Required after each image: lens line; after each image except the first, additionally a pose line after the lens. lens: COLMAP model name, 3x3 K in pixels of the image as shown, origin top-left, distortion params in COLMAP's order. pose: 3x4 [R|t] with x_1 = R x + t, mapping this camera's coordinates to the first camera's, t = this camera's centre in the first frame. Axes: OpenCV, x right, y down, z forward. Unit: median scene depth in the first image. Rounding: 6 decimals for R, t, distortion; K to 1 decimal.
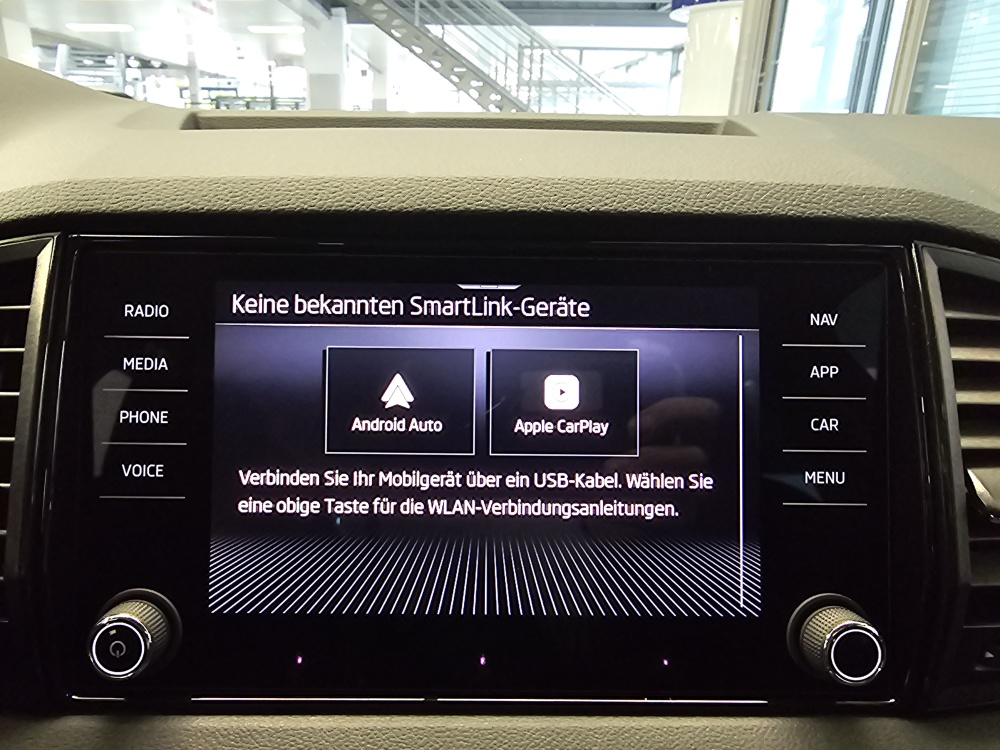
lens RADIAL K [[675.5, 0, 451.0], [0, 675.5, 366.0], [0, 0, 1]] dist [0.013167, -0.011230]
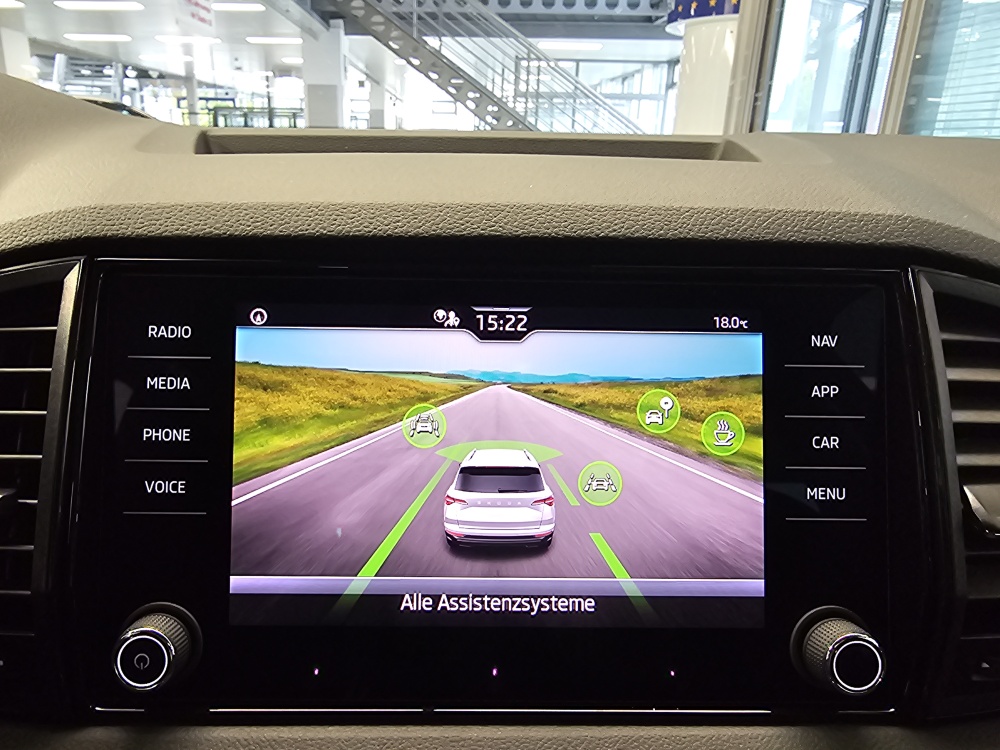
lens RADIAL K [[675.5, 0, 451.9], [0, 675.5, 368.9], [0, 0, 1]] dist [0.013167, -0.011230]
pose [[0.999979, 0.000771, 0.006384, -0.026285], [-0.000709, 0.999952, -0.009788, -0.015163], [-0.006391, 0.009784, 0.999932, -0.032861]]
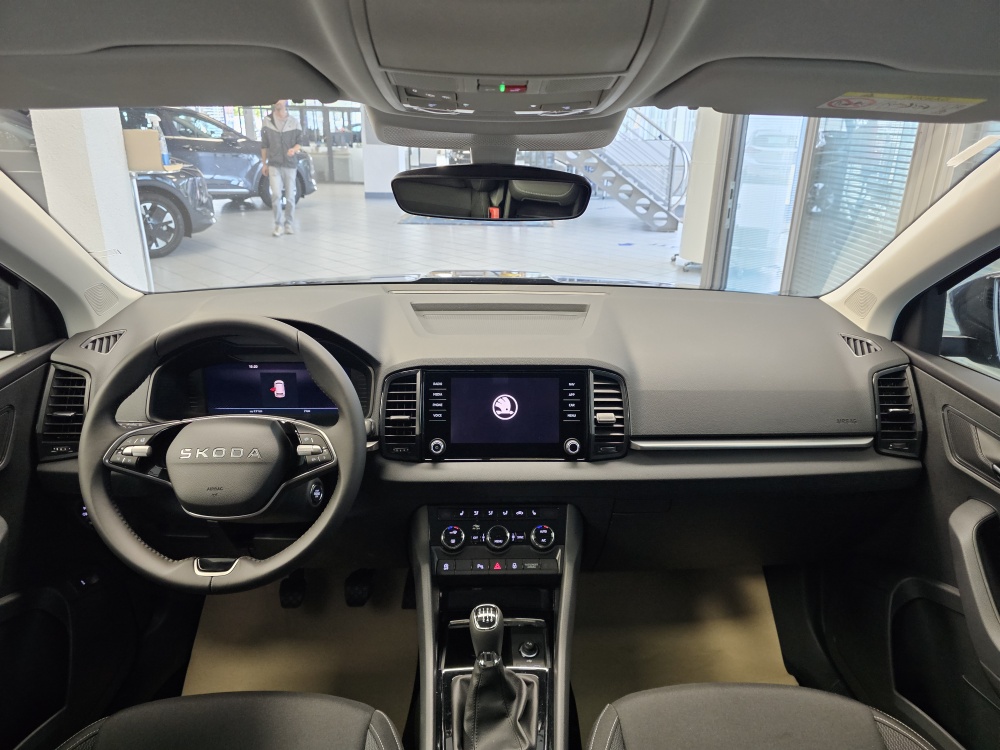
lens RADIAL K [[679.1, 0, 512.0], [0, 679.1, 365.9], [0, 0, 1]] dist [0.061771, -0.063399]
pose [[0.999468, -0.008448, 0.031488, -0.053330], [0.008079, 0.999897, 0.011821, -0.271459], [-0.031585, -0.011560, 0.999434, -4.077045]]
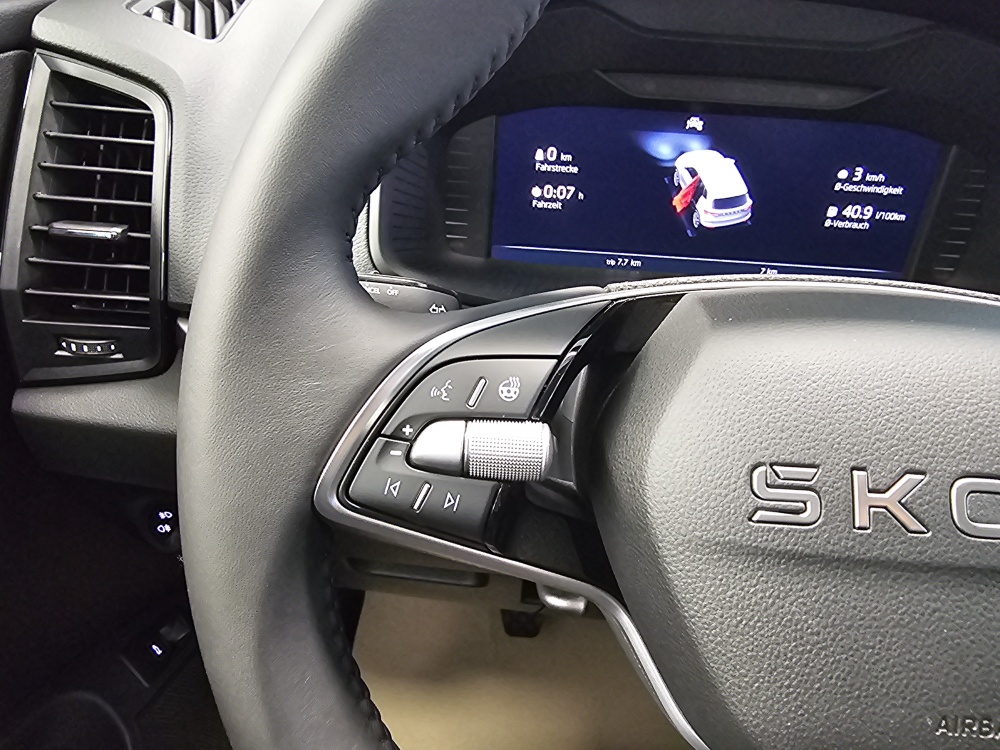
lens RADIAL K [[696.5, 0, 496.4], [0, 696.5, 367.6], [0, 0, 1]] dist [-0.003239, 0.003417]
pose [[0.998227, 0.057892, -0.013859, -2.252026], [-0.053643, 0.975759, 0.212174, 0.035407], [0.025806, -0.211054, 0.977134, -0.455040]]
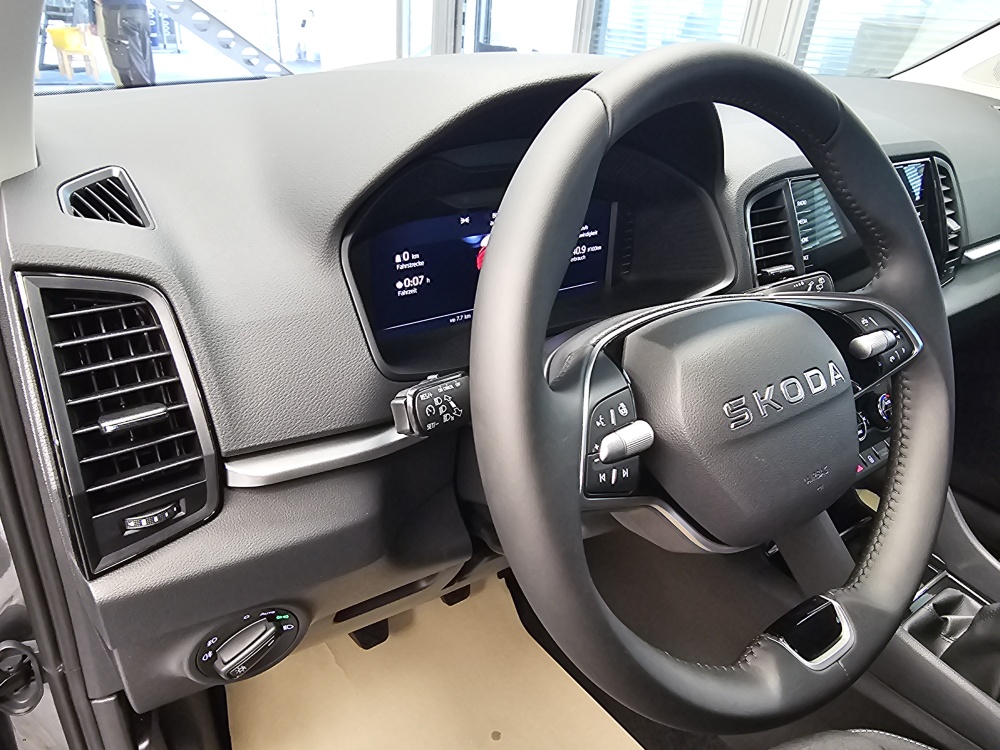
lens RADIAL K [[696.5, 0, 488.9], [0, 696.5, 367.9], [0, 0, 1]] dist [-0.003239, 0.003417]
pose [[0.822230, -0.238017, 0.516997, -3.289831], [0.139128, 0.964854, 0.222934, -0.257048], [-0.551889, -0.111374, 0.826447, -0.802926]]
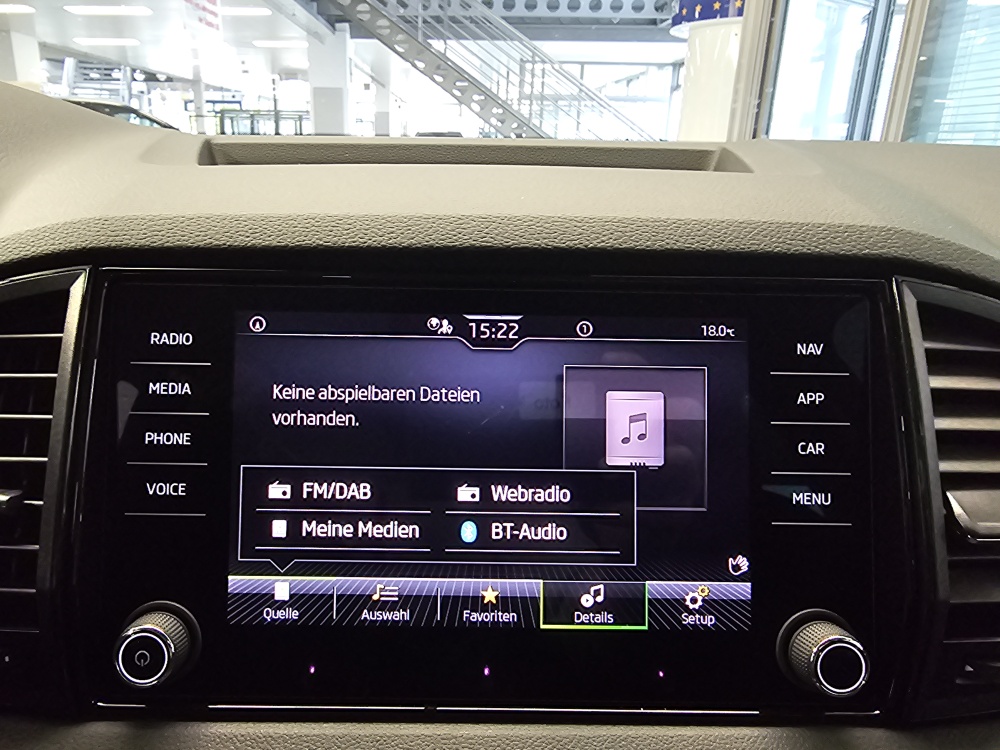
lens RADIAL K [[675.5, 0, 448.8], [0, 675.5, 365.2], [0, 0, 1]] dist [0.013167, -0.011230]
pose [[0.999982, 0.003512, -0.004937, -0.008084], [-0.003597, 0.999844, -0.017283, -0.022946], [0.004875, 0.017301, 0.999838, -0.061508]]
